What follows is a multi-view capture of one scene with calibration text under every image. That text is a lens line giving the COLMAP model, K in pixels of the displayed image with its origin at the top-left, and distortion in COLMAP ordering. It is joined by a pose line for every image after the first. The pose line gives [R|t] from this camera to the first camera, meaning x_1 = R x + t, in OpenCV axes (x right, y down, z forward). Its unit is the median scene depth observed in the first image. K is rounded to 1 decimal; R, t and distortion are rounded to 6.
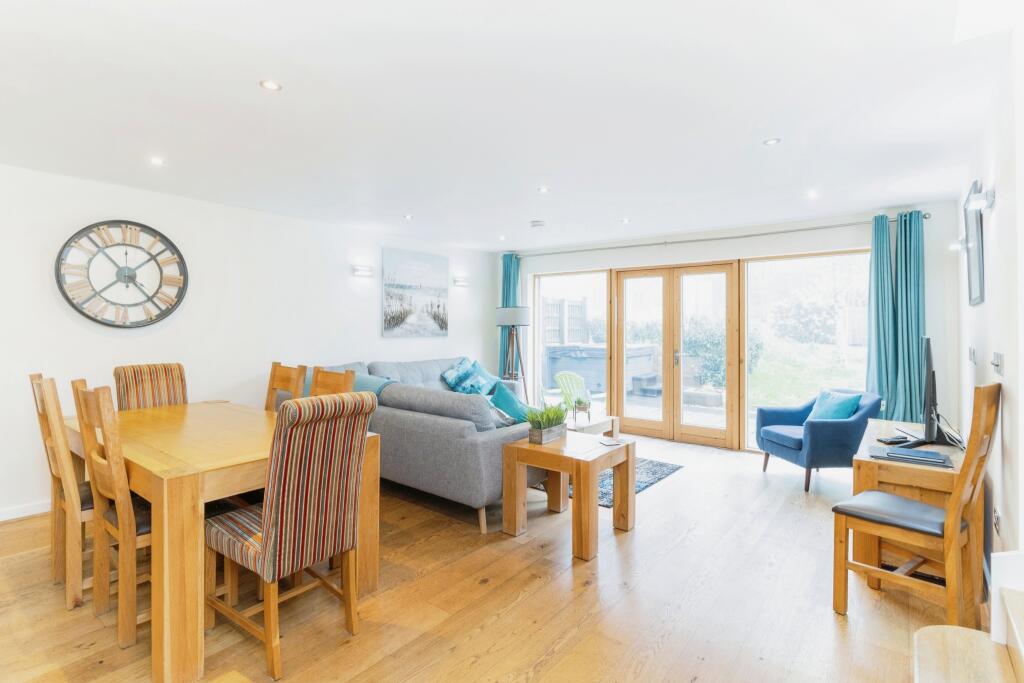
lens RADIAL K [[494.1, 0, 511.5], [0, 494.1, 336.9], [0, 0, 1]] dist [0.001202, 0.000131]
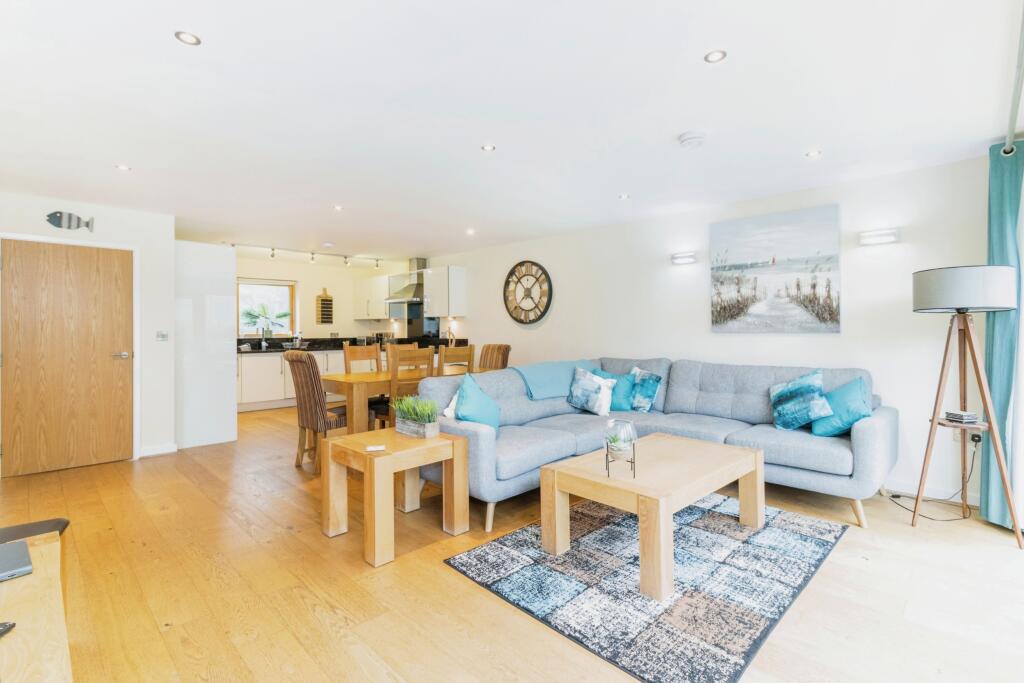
lens RADIAL K [[472.2, 0, 512.0], [0, 472.2, 339.4], [0, 0, 1]] dist [0.019831, 0.000066]
pose [[-0.111973, 0.013408, -0.993621, 0.562038], [-0.023508, 0.999593, 0.016138, 0.007172], [0.993433, 0.025165, -0.111612, 0.754141]]
